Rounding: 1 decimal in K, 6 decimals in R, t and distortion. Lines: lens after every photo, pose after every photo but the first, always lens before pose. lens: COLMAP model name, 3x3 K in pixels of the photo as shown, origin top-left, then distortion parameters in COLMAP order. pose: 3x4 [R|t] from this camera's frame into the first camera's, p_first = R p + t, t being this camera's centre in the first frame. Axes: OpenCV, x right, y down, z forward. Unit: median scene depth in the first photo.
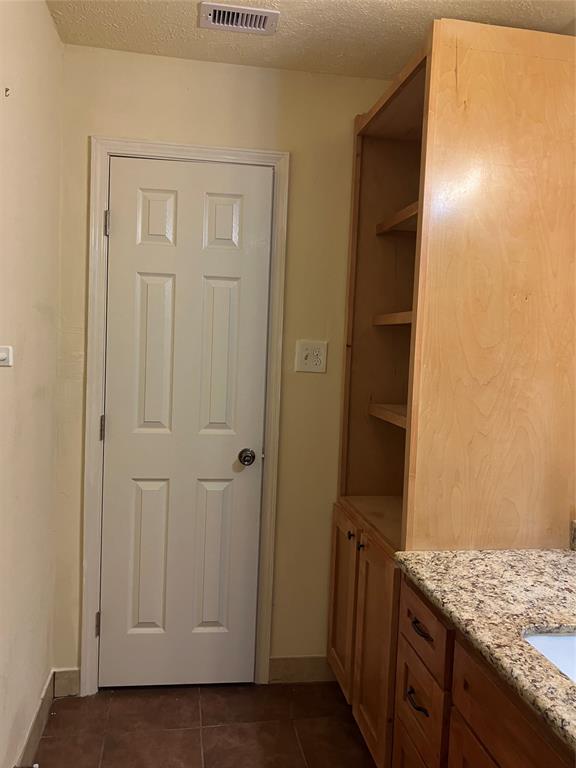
lens RADIAL K [[630.2, 0, 285.3], [0, 630.2, 381.8], [0, 0, 1]] dist [0.030744, -0.031471]
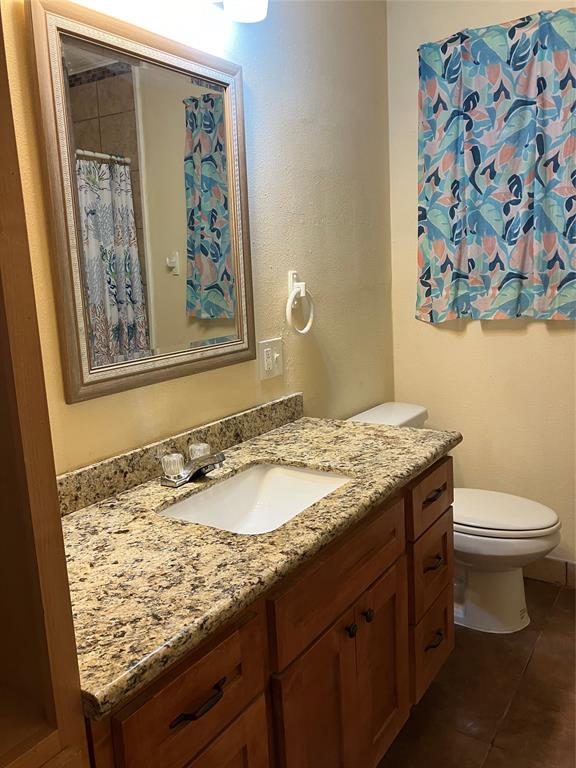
lens RADIAL K [[630.2, 0, 272.4], [0, 630.2, 377.6], [0, 0, 1]] dist [0.030744, -0.031471]
pose [[-0.722570, -0.117610, 0.681220, -0.179996], [0.071259, 0.967501, 0.242620, -0.040180], [-0.687615, 0.223853, -0.690706, 1.152528]]
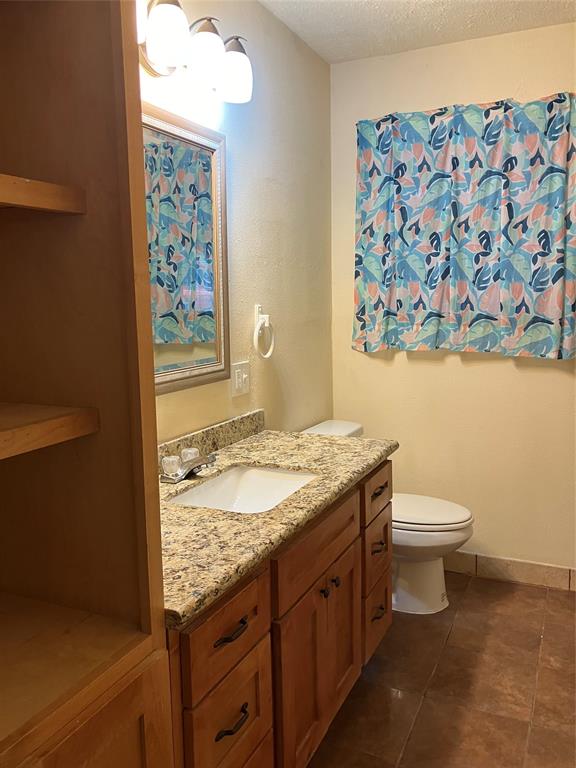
lens RADIAL K [[630.2, 0, 291.1], [0, 630.2, 377.6], [0, 0, 1]] dist [0.030744, -0.031471]
pose [[-0.826552, -0.096724, 0.554488, -0.219888], [0.022040, 0.978807, 0.203596, -0.066507], [-0.562429, 0.180504, -0.806903, 1.363327]]
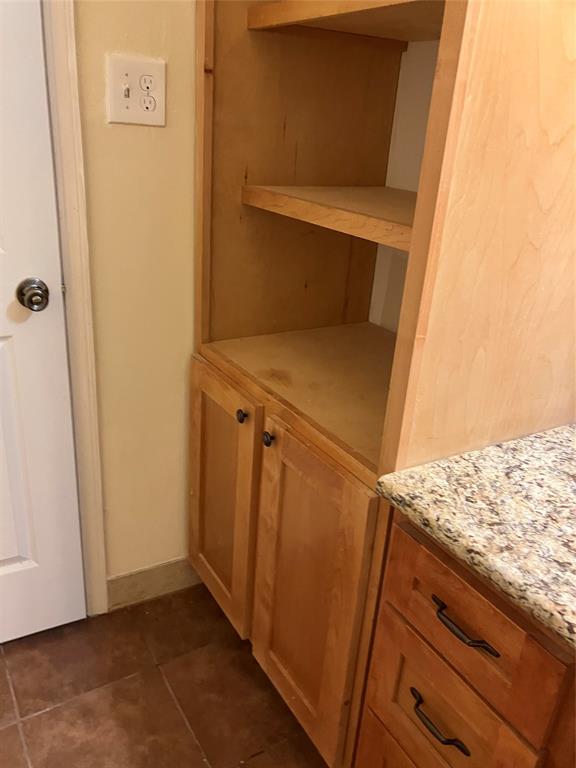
lens RADIAL K [[630.2, 0, 281.9], [0, 630.2, 390.8], [0, 0, 1]] dist [0.030744, -0.031471]
pose [[0.932492, -0.126650, 0.338259, -0.076023], [0.000181, 0.936672, 0.350208, 0.011010], [-0.361192, -0.326505, 0.873462, 0.575242]]
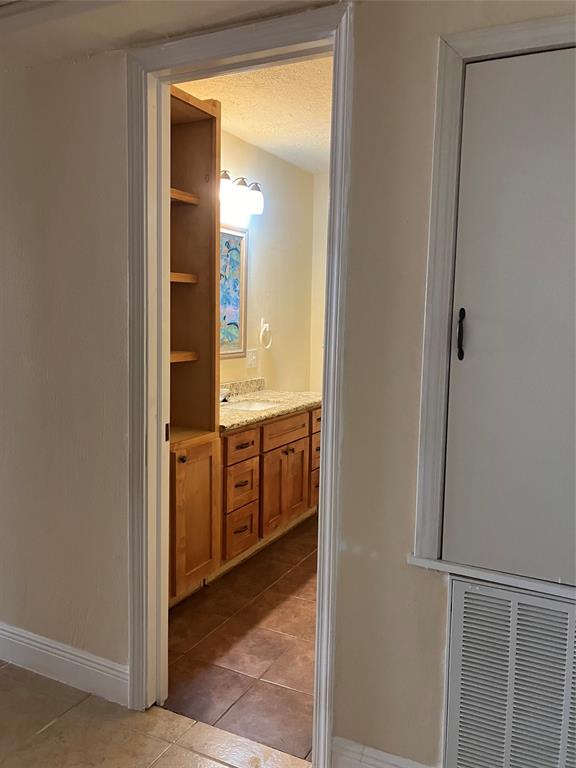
lens RADIAL K [[630.2, 0, 287.8], [0, 630.2, 390.7], [0, 0, 1]] dist [0.030744, -0.031471]
pose [[-0.805050, -0.125105, 0.579865, -0.902629], [-0.011035, 0.980498, 0.196221, -0.149198], [-0.593104, 0.151569, -0.790730, 2.175398]]
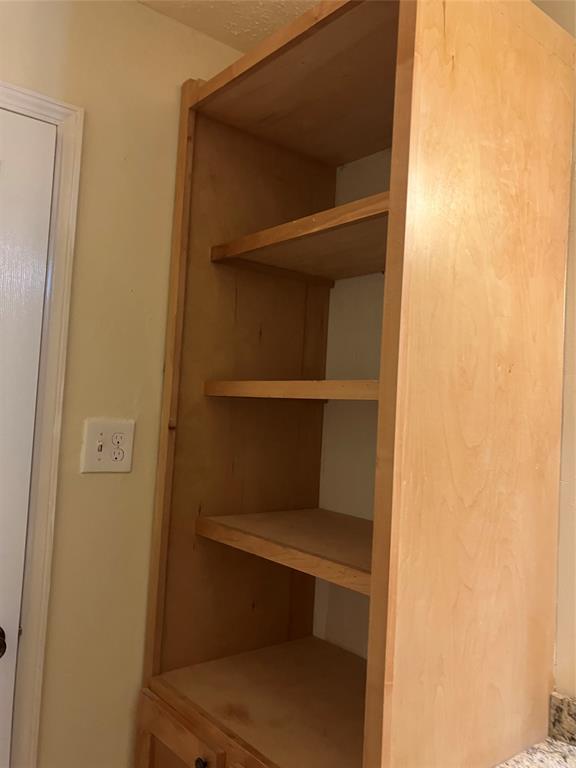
lens RADIAL K [[630.2, 0, 282.6], [0, 630.2, 377.3], [0, 0, 1]] dist [0.030744, -0.031471]
pose [[0.870910, 0.029935, 0.490530, -0.154153], [0.014903, 0.996075, -0.087246, -0.069817], [-0.491217, 0.083294, 0.867046, 0.534675]]
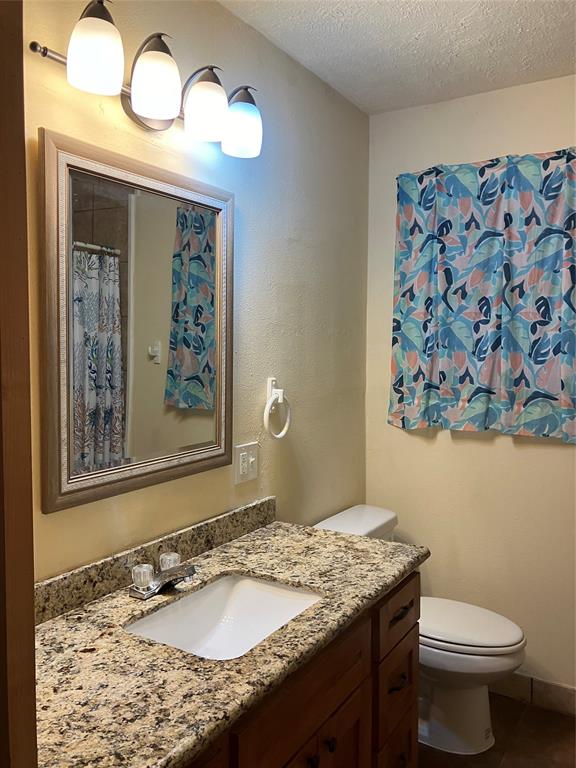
lens RADIAL K [[630.2, 0, 272.1], [0, 630.2, 379.0], [0, 0, 1]] dist [0.030744, -0.031471]
pose [[-0.744699, -0.077917, 0.662836, -0.191589], [0.012573, 0.991348, 0.130659, -0.101314], [-0.667282, 0.105635, -0.737276, 1.168440]]
